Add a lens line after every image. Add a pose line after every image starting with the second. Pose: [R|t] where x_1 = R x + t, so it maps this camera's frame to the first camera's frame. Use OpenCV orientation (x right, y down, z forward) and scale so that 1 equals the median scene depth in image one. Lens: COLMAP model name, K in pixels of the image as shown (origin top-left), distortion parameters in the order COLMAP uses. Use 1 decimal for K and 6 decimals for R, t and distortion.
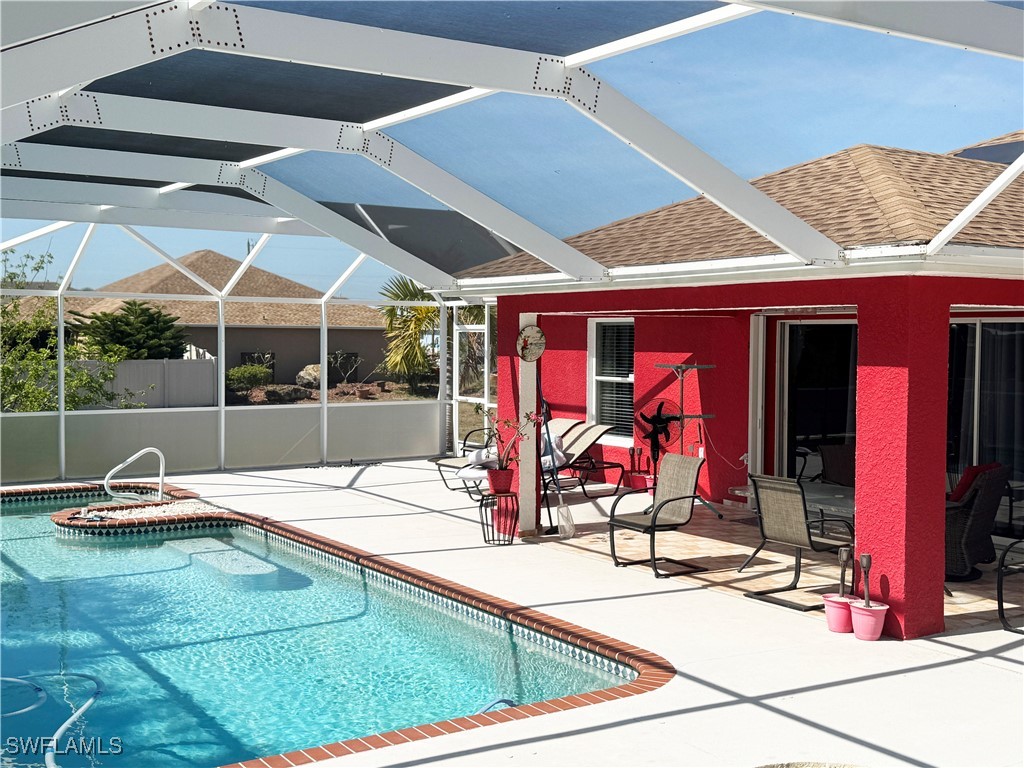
lens RADIAL K [[1180.1, 0, 512.0], [0, 1180.1, 384.0], [0, 0, 1]] dist [0.181554, 0.003281]
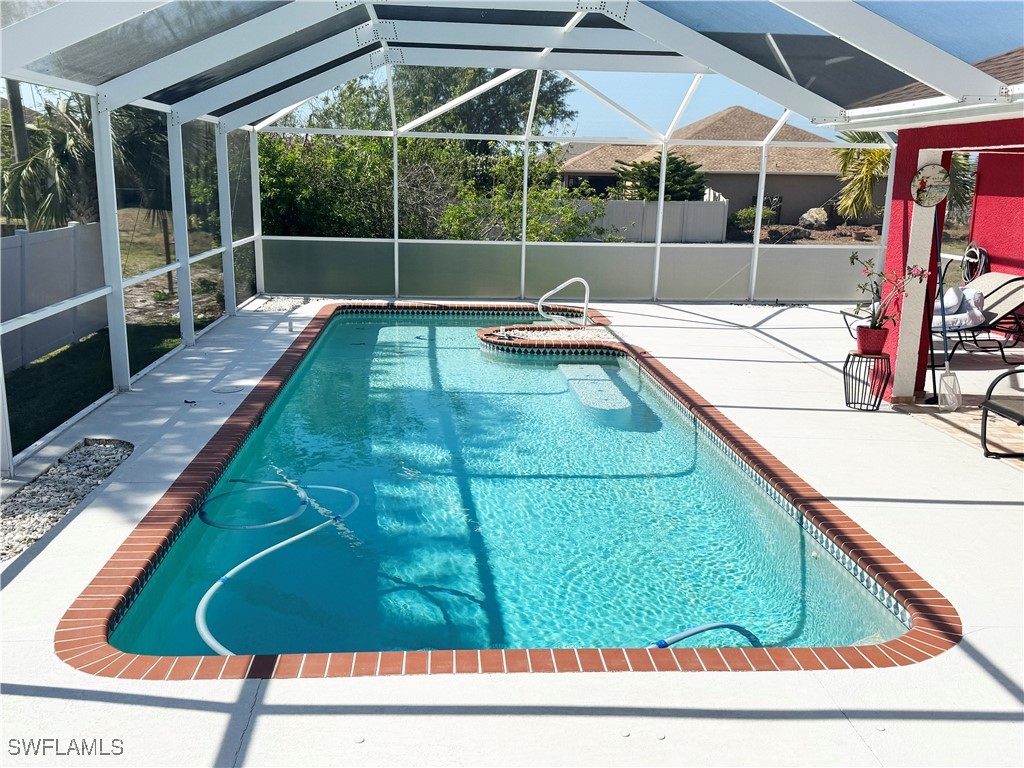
lens RADIAL K [[946.9, 0, 512.0], [0, 946.9, 384.0], [0, 0, 1]] dist [0.142339, -0.221356]
pose [[0.881688, 0.115066, -0.457587, 0.077753], [-0.037568, 0.983849, 0.175014, -0.003311], [0.470335, -0.137117, 0.871771, 0.197557]]
